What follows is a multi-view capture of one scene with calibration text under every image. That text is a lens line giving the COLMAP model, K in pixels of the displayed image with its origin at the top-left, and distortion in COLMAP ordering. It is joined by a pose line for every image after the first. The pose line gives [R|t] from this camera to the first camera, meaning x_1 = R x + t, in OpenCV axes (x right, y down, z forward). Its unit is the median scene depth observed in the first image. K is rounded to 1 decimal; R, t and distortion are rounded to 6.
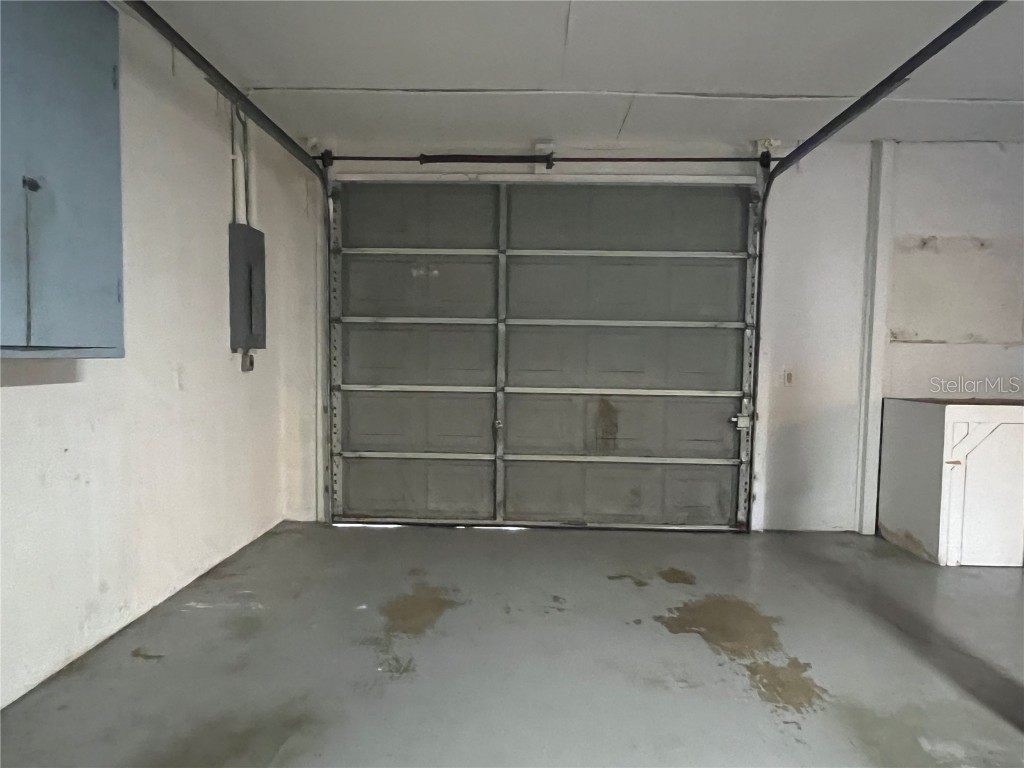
lens RADIAL K [[777.7, 0, 514.8], [0, 777.7, 393.4], [0, 0, 1]] dist [0.066692, -0.059395]
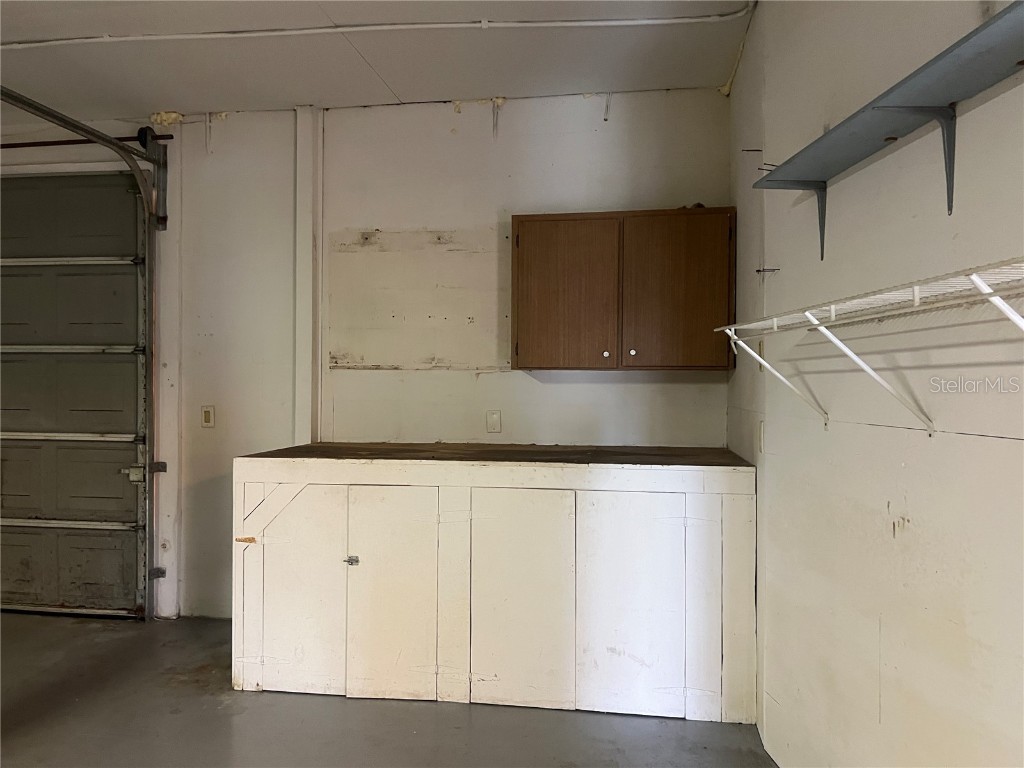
lens RADIAL K [[777.7, 0, 508.5], [0, 777.7, 377.9], [0, 0, 1]] dist [0.066692, -0.059395]
pose [[0.989568, -0.011756, -0.143587, 0.761027], [0.005039, 0.998879, -0.047057, -0.020034], [0.143980, 0.045843, 0.988518, 0.281255]]
